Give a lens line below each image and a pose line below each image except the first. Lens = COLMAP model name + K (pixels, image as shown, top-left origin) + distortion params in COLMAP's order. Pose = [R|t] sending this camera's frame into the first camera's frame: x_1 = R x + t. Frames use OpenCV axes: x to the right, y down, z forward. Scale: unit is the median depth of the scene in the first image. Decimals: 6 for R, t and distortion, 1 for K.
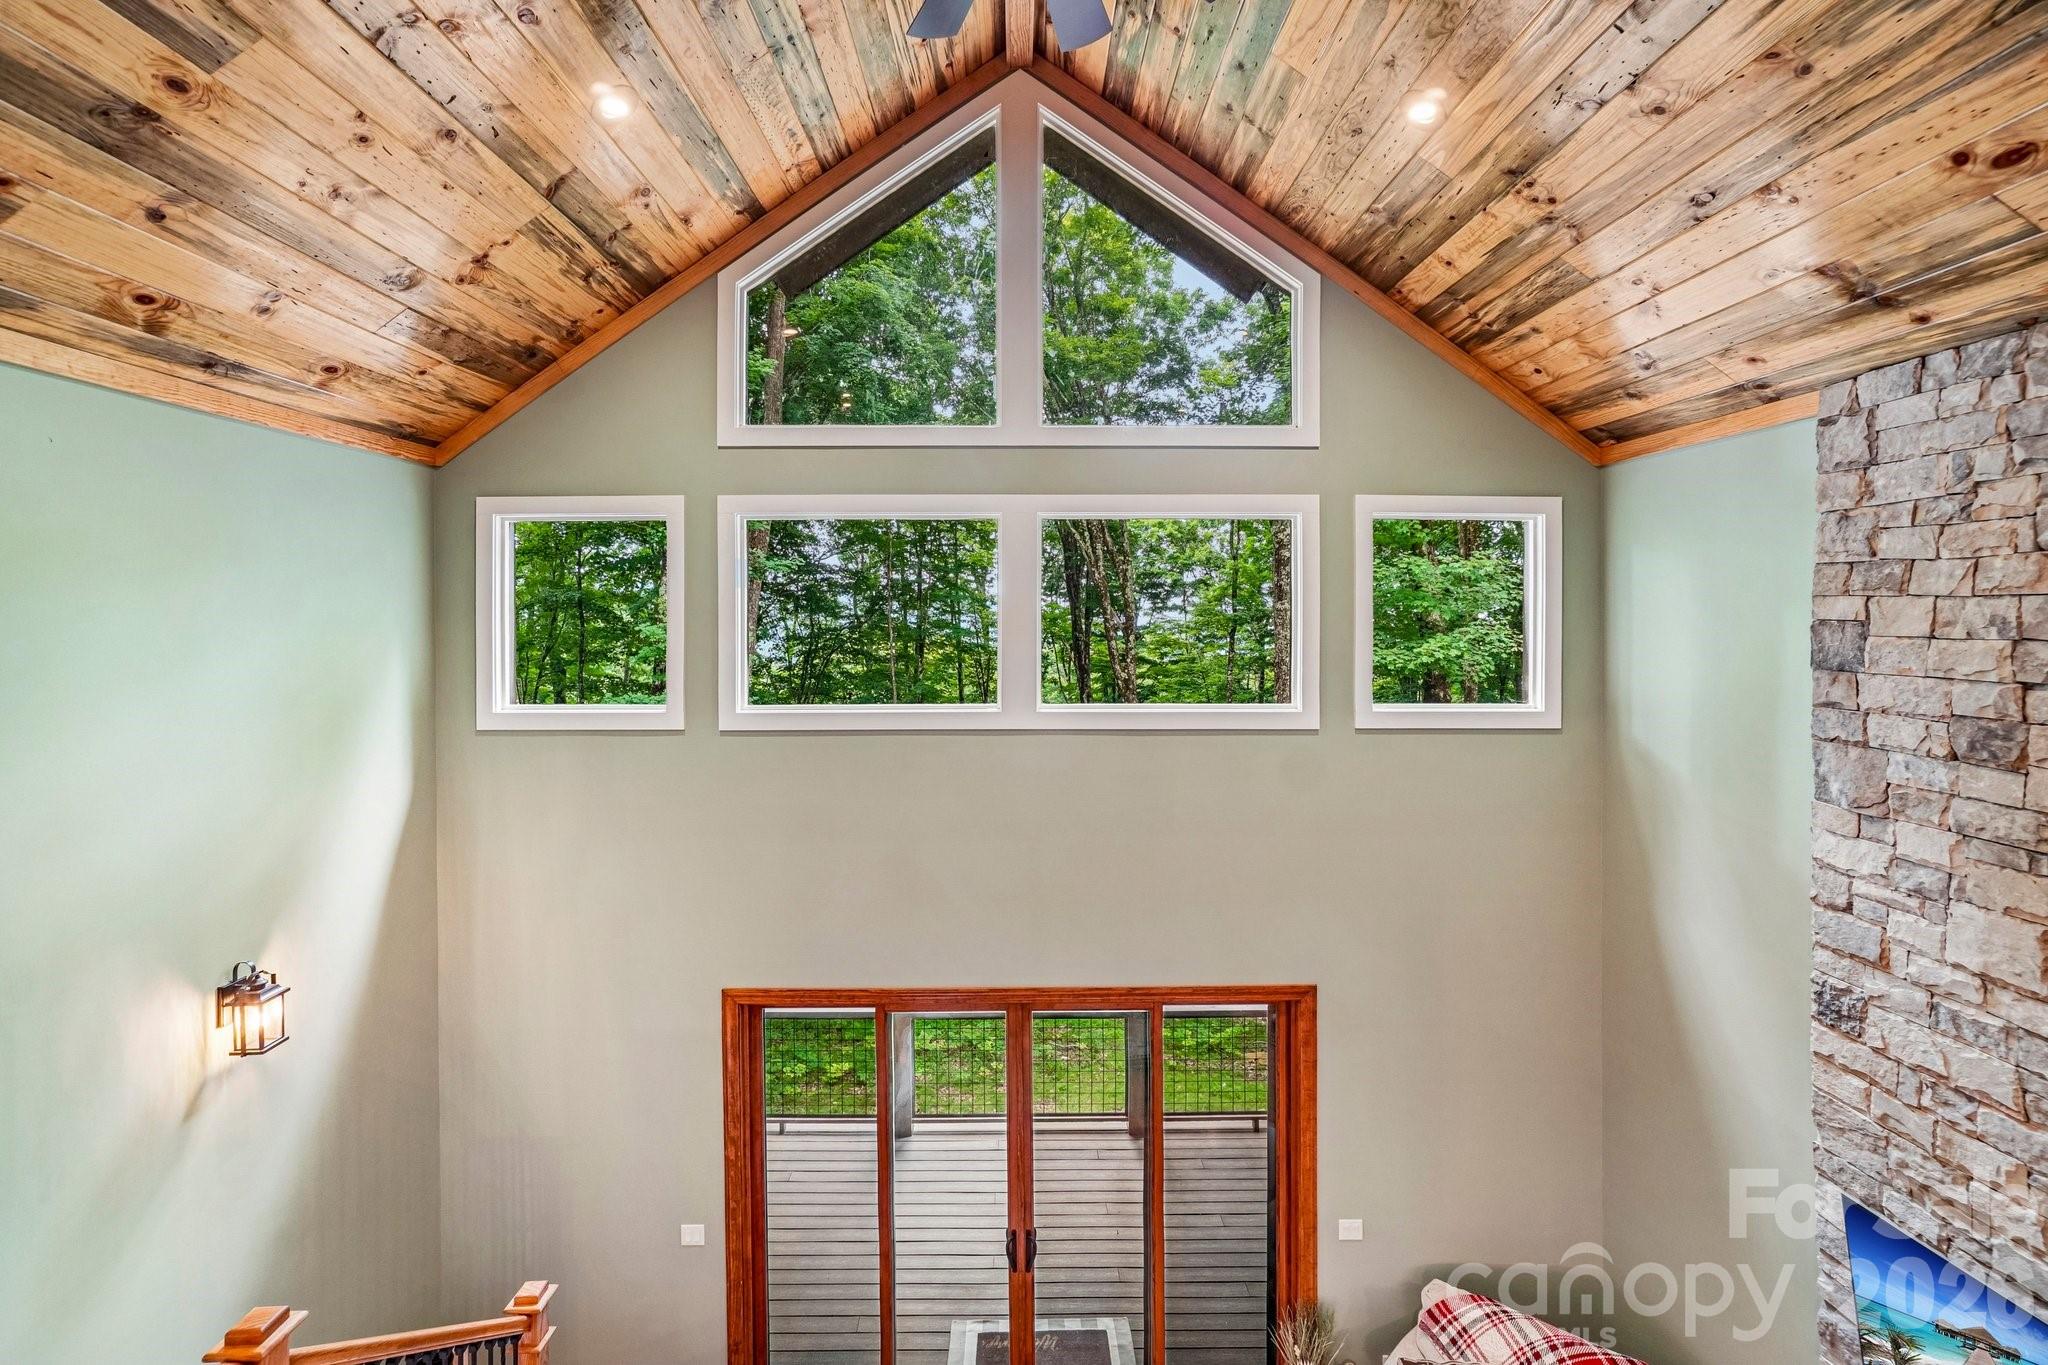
lens RADIAL K [[926.6, 0, 1014.6], [0, 926.6, 677.2], [0, 0, 1]] dist [-0.048040, 0.021438]
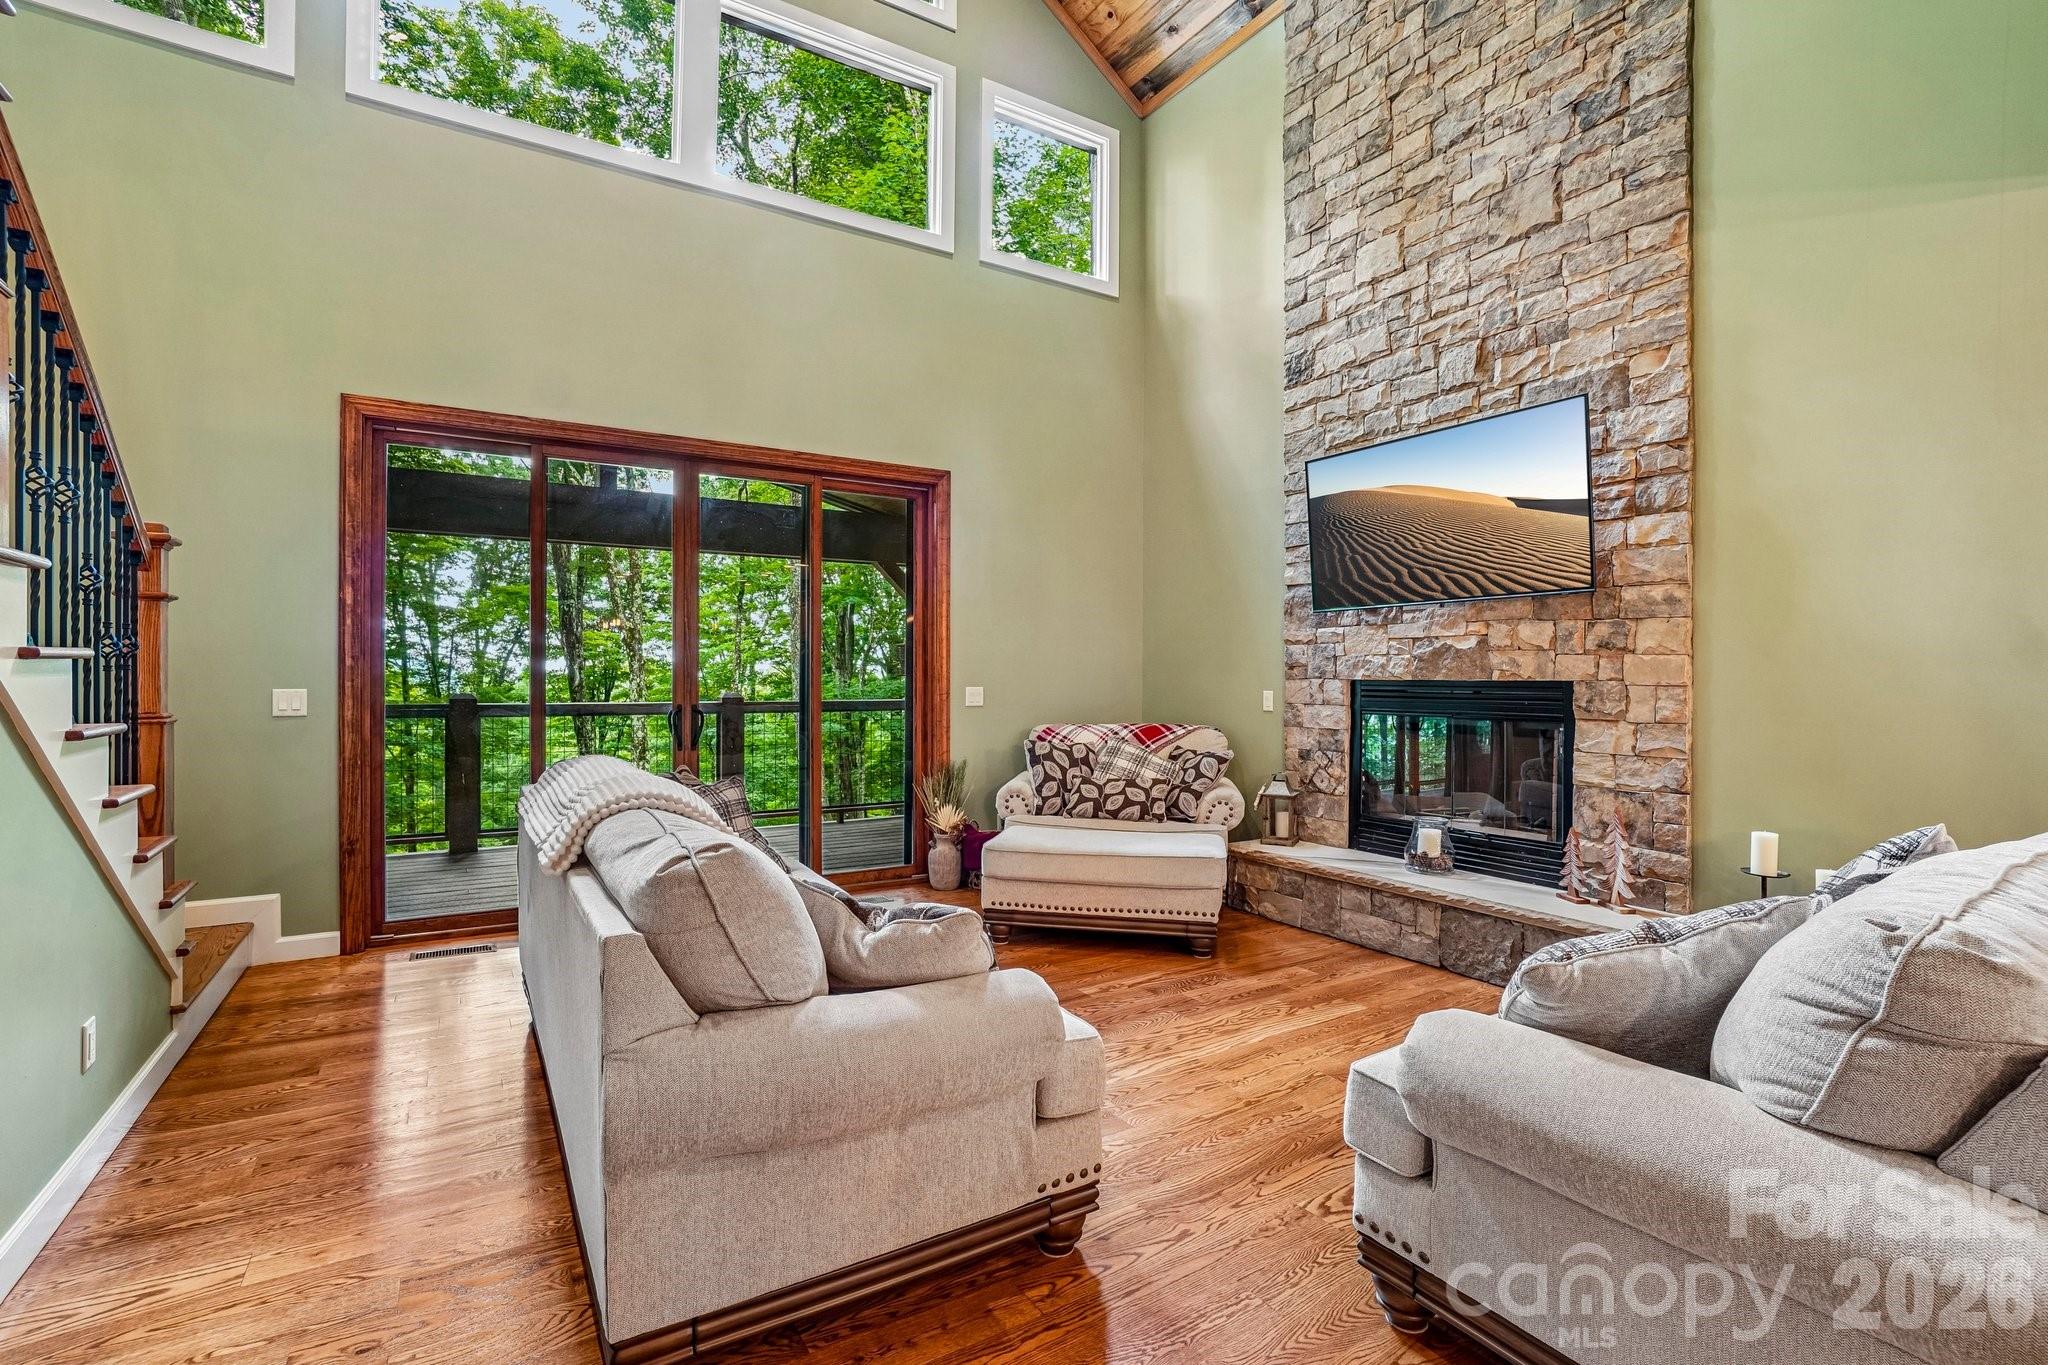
lens RADIAL K [[926.6, 0, 1014.6], [0, 926.6, 677.2], [0, 0, 1]] dist [-0.048040, 0.021438]
pose [[0.858645, 0.005351, 0.512543, -0.231487], [-0.006134, 0.999981, -0.000164, 0.655735], [-0.512535, -0.003003, 0.858661, -0.080770]]
